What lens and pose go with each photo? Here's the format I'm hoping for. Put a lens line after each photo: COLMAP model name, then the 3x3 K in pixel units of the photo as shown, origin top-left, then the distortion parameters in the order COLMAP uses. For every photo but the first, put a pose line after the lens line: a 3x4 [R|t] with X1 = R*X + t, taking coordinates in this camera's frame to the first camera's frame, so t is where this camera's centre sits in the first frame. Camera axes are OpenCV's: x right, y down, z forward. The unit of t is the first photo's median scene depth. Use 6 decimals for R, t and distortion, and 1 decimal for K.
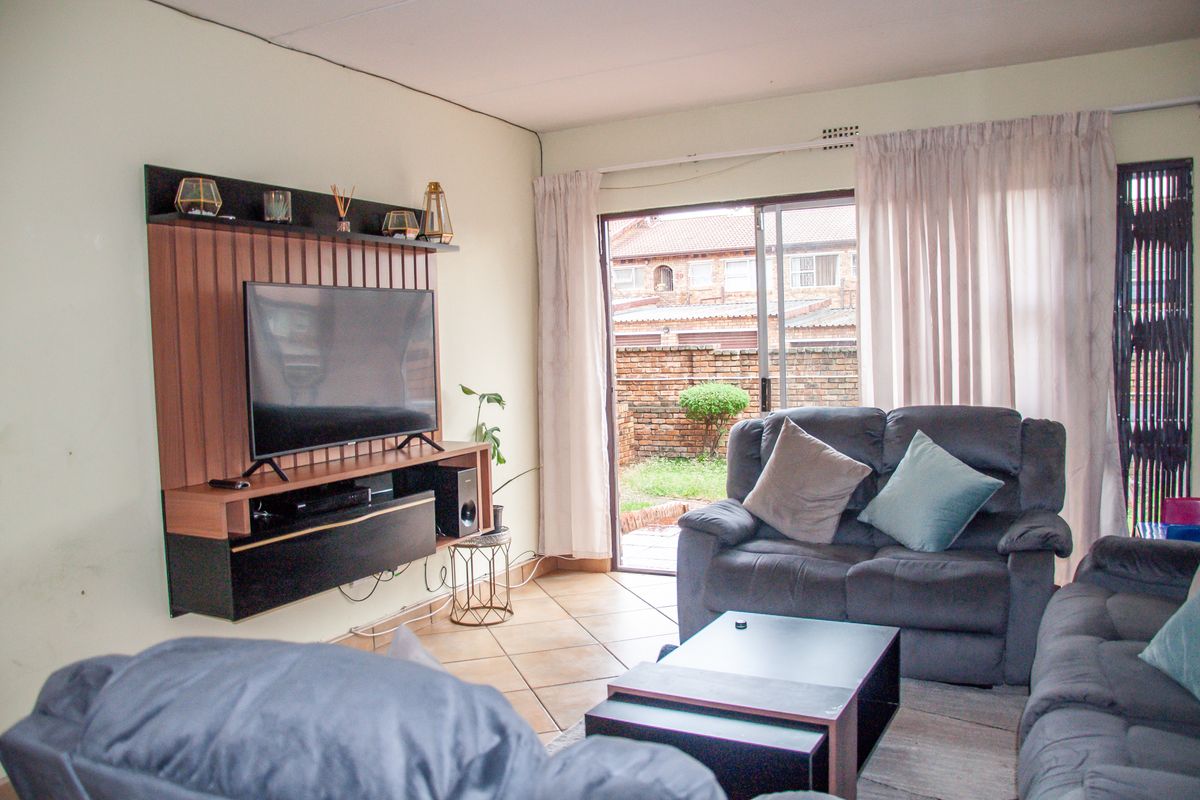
lens RADIAL K [[934.6, 0, 600.0], [0, 934.6, 400.0], [0, 0, 1]] dist [-0.161964, 0.131472]
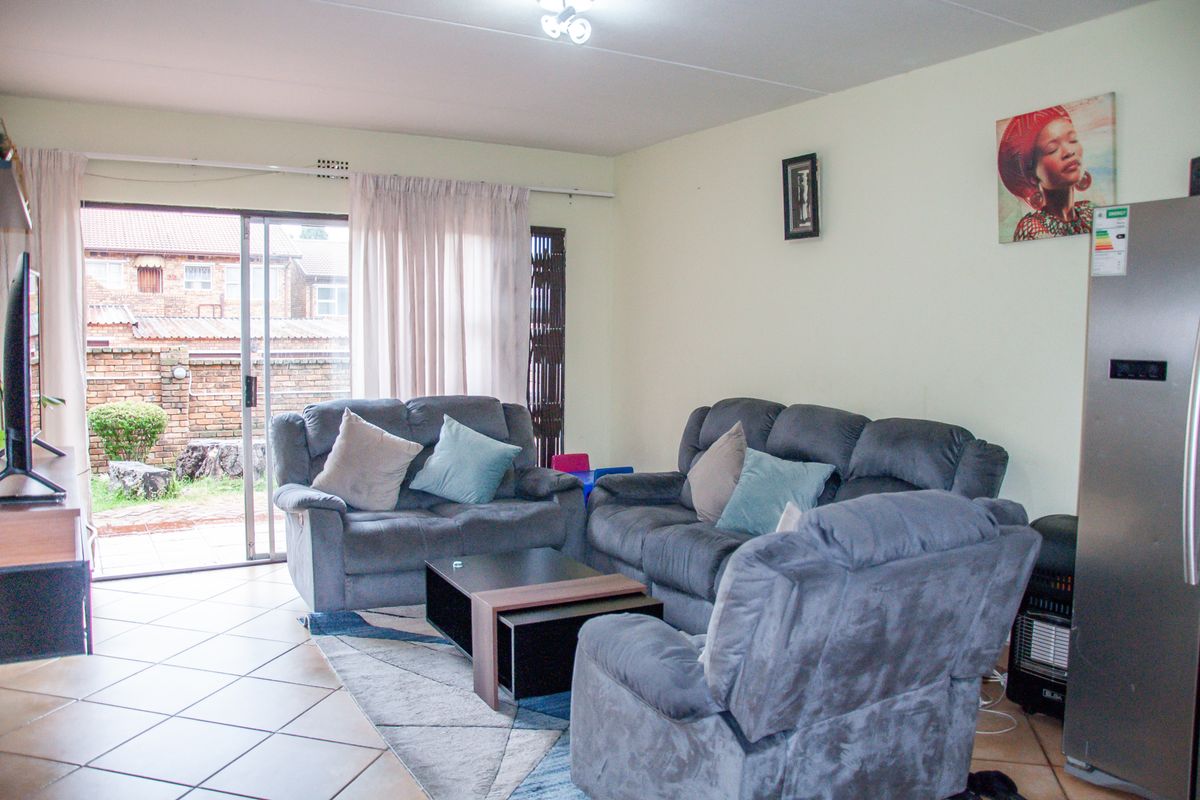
lens RADIAL K [[934.6, 0, 600.0], [0, 934.6, 400.0], [0, 0, 1]] dist [-0.161964, 0.131472]
pose [[0.533560, -0.021102, 0.845499, -0.476910], [0.025201, 0.999641, 0.009045, 0.004409], [-0.845387, 0.016481, 0.533900, 0.082251]]
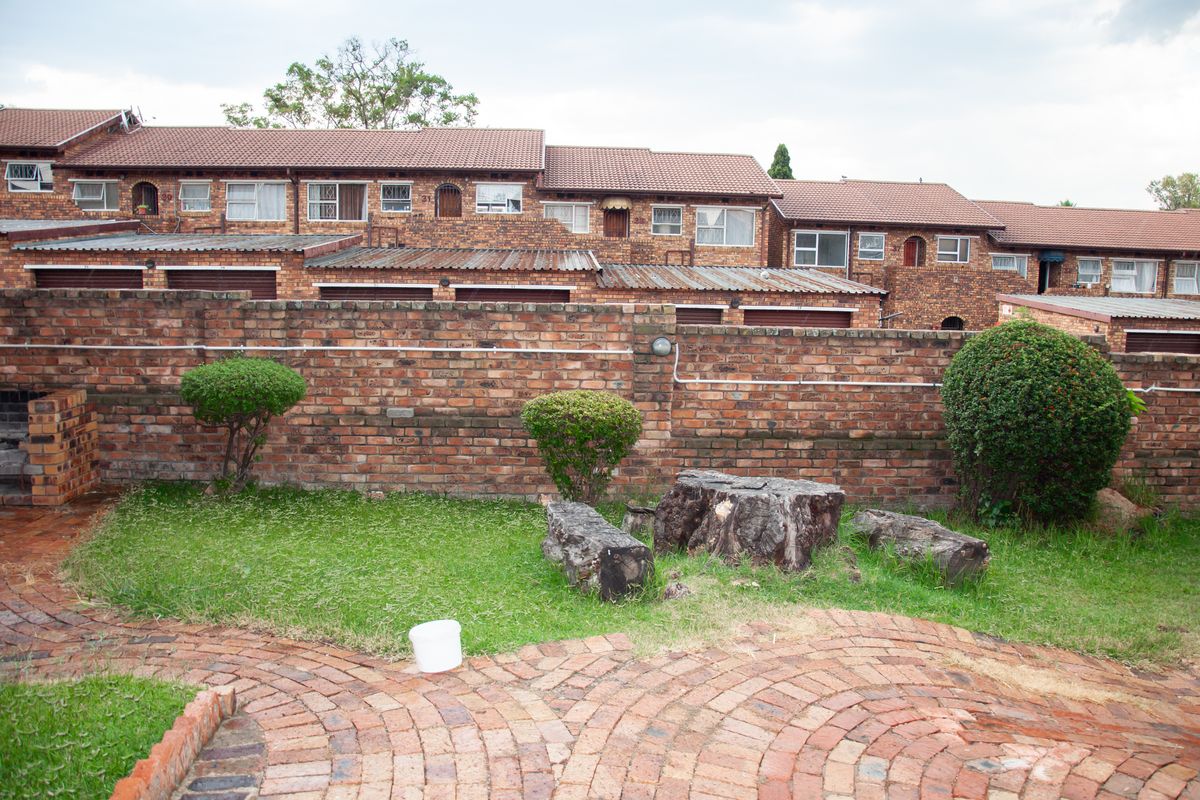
lens RADIAL K [[934.6, 0, 600.0], [0, 934.6, 400.0], [0, 0, 1]] dist [-0.161964, 0.131472]
pose [[0.859852, -0.015635, 0.510304, 0.052795], [-0.015946, 0.998221, 0.057453, -0.070743], [-0.510294, -0.057539, 0.858073, 0.975272]]
